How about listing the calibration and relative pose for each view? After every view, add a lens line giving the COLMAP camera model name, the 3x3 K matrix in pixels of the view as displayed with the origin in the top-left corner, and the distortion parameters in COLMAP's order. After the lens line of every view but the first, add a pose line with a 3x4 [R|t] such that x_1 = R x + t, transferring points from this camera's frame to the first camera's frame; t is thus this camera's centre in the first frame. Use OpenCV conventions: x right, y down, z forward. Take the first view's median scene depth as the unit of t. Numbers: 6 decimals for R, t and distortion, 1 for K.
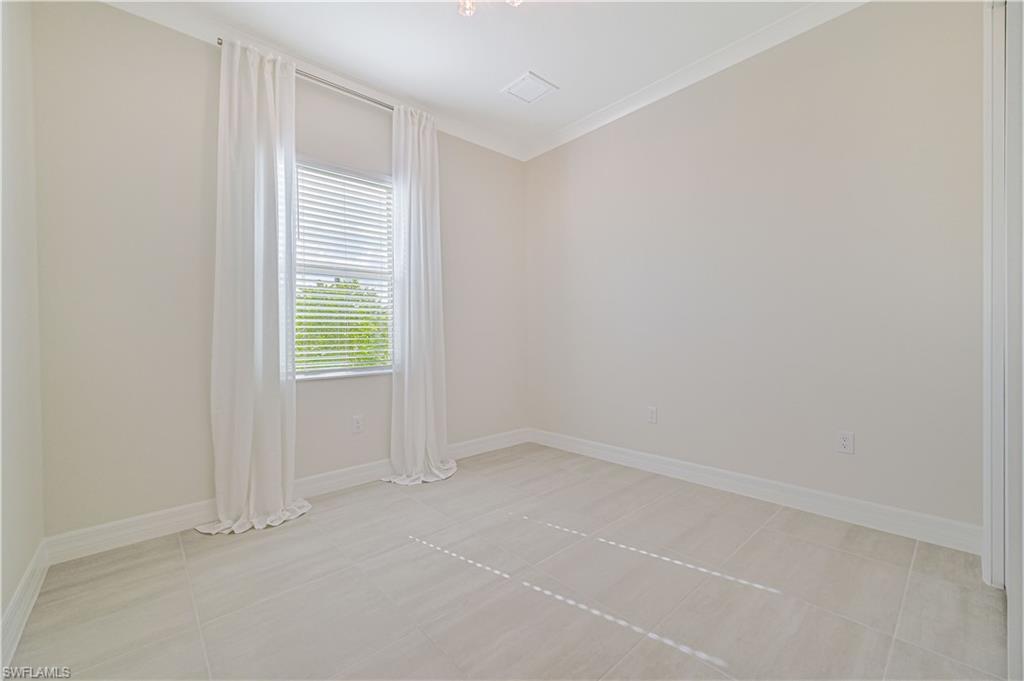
lens RADIAL K [[404.8, 0, 515.3], [0, 404.8, 339.9], [0, 0, 1]] dist [-0.000214, -0.000425]
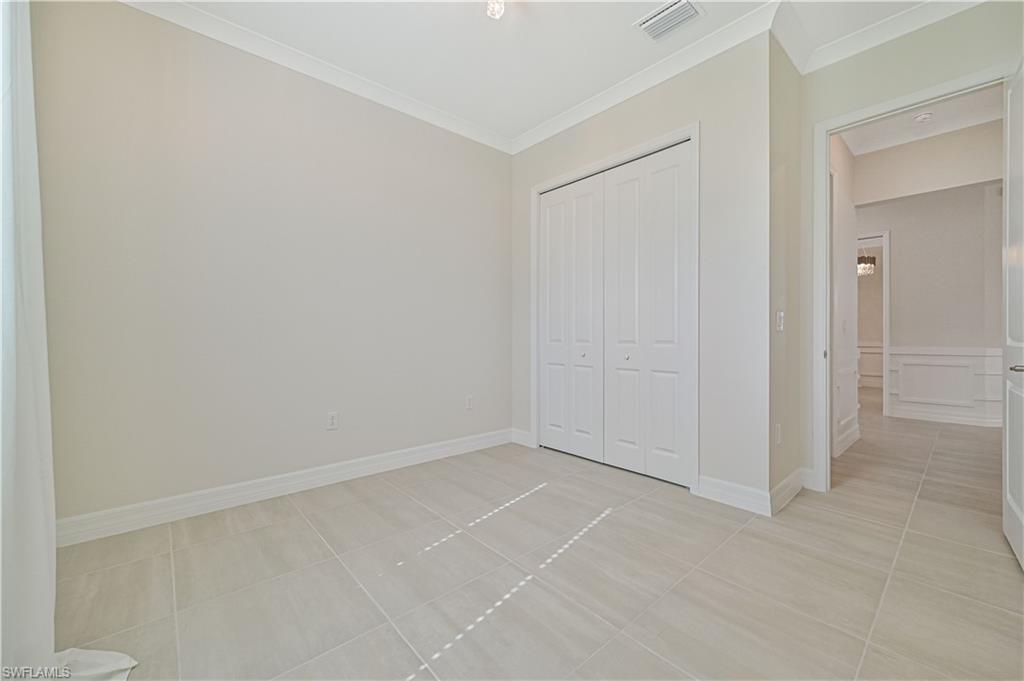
lens RADIAL K [[404.8, 0, 506.3], [0, 404.8, 336.0], [0, 0, 1]] dist [-0.000214, -0.000425]
pose [[0.039060, 0.007761, 0.999207, -0.844964], [0.005111, 0.999955, -0.007967, 0.002202], [-0.999224, 0.005418, 0.039018, 0.845292]]
